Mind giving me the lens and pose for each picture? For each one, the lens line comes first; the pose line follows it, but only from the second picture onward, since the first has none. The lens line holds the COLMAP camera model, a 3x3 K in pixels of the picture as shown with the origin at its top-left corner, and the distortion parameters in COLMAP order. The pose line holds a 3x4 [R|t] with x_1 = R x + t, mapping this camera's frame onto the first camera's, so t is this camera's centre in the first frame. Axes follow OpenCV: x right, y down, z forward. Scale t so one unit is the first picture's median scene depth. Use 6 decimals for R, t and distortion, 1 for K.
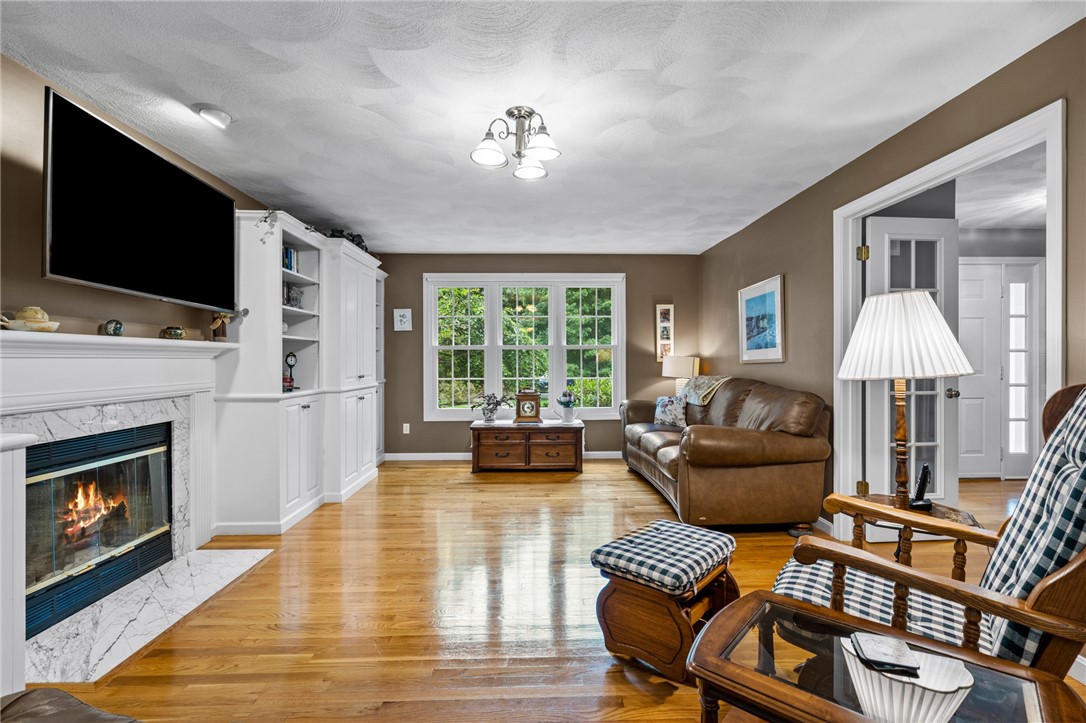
lens RADIAL K [[492.6, 0, 545.2], [0, 492.6, 362.8], [0, 0, 1]] dist [0.000752, 0.000564]
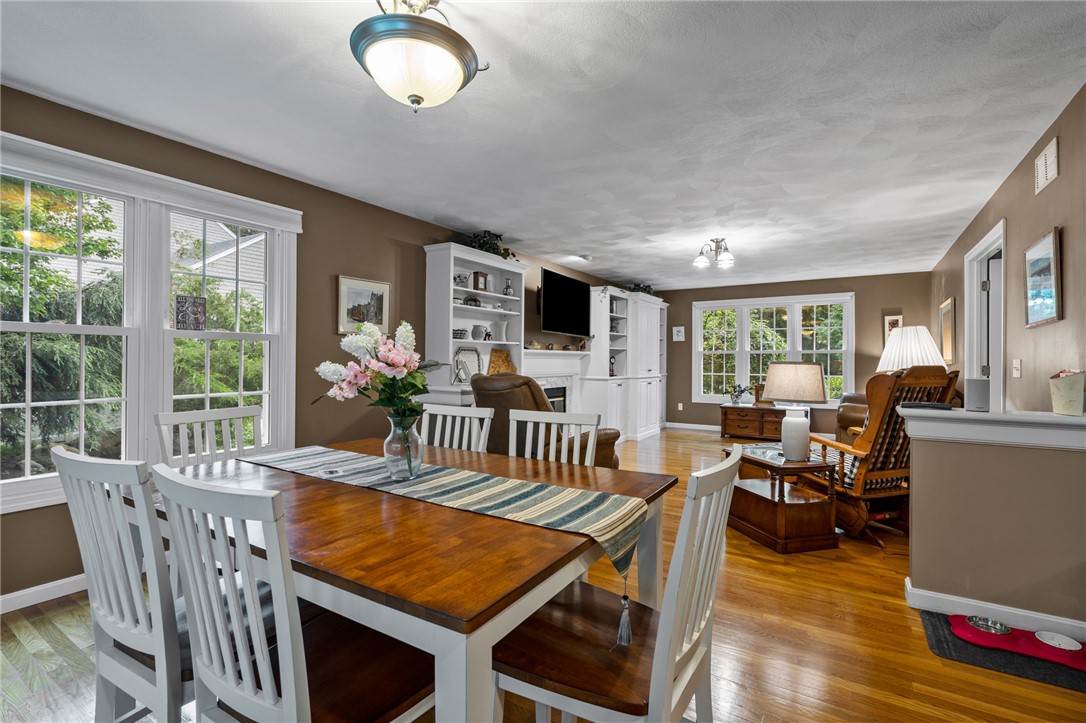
lens RADIAL K [[492.6, 0, 545.2], [0, 492.6, 362.8], [0, 0, 1]] dist [0.000752, 0.000564]
pose [[0.825400, 0.009477, -0.564469, 0.338964], [-0.010828, 0.999941, 0.000956, 0.005554], [0.564445, 0.005323, 0.825453, -0.710698]]
